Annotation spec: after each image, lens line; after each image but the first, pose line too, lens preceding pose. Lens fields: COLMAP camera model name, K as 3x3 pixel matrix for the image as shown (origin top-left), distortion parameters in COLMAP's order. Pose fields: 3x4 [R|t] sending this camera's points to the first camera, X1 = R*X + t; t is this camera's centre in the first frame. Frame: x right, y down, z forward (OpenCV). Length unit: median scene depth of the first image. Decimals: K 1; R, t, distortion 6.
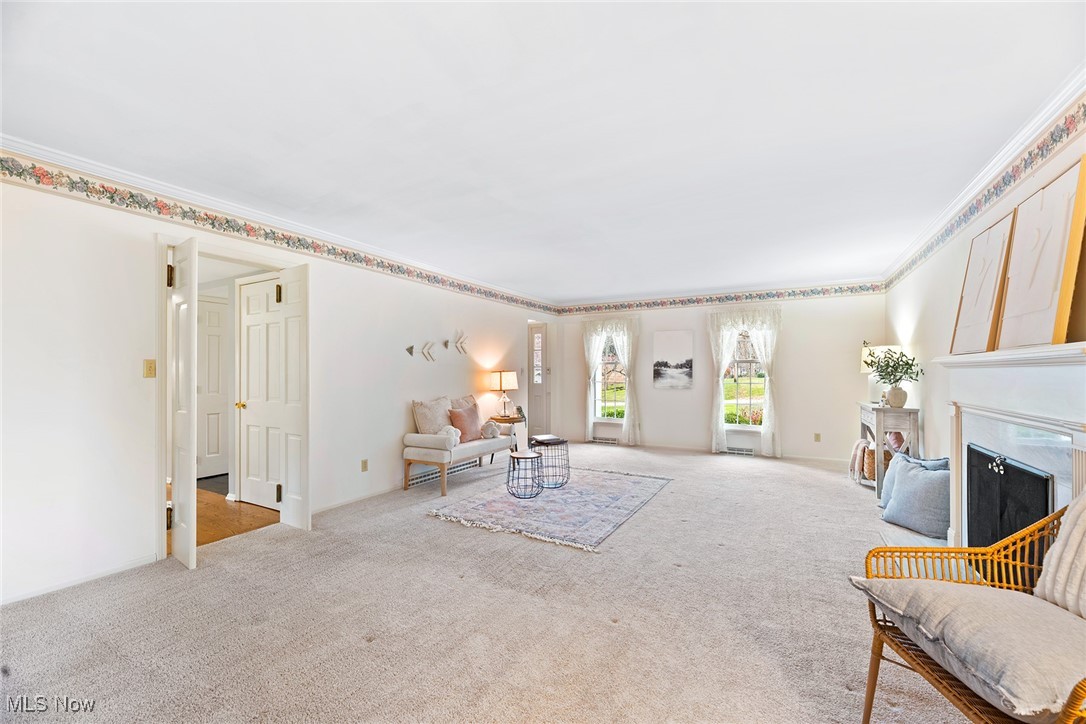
lens RADIAL K [[440.4, 0, 544.5], [0, 440.4, 365.7], [0, 0, 1]] dist [0.005714, -0.001540]
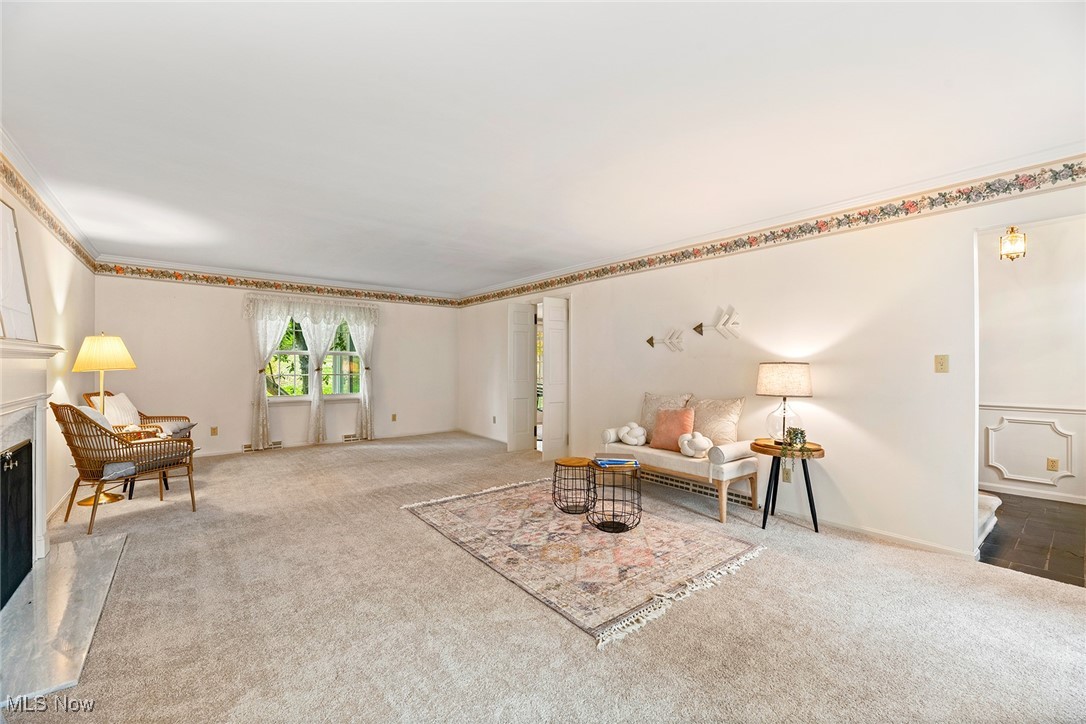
lens RADIAL K [[440.4, 0, 536.8], [0, 440.4, 360.5], [0, 0, 1]] dist [0.005714, -0.001540]
pose [[-0.384526, -0.023579, -0.922813, 0.741770], [-0.006885, 0.999719, -0.022675, 0.031962], [0.923088, -0.002366, -0.384581, 1.231462]]
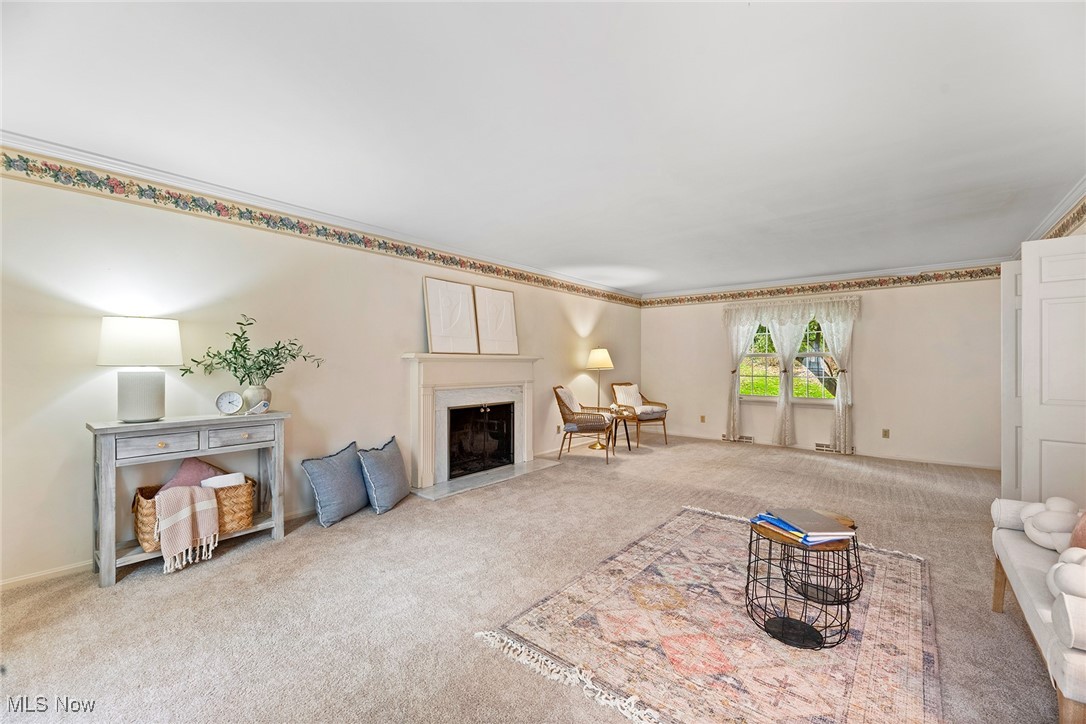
lens RADIAL K [[440.4, 0, 559.0], [0, 440.4, 367.3], [0, 0, 1]] dist [0.005714, -0.001540]
pose [[-0.987474, -0.019119, 0.156621, 0.187328], [-0.018169, 0.999807, 0.007495, 0.022788], [-0.156734, 0.004555, -0.987630, 1.542496]]
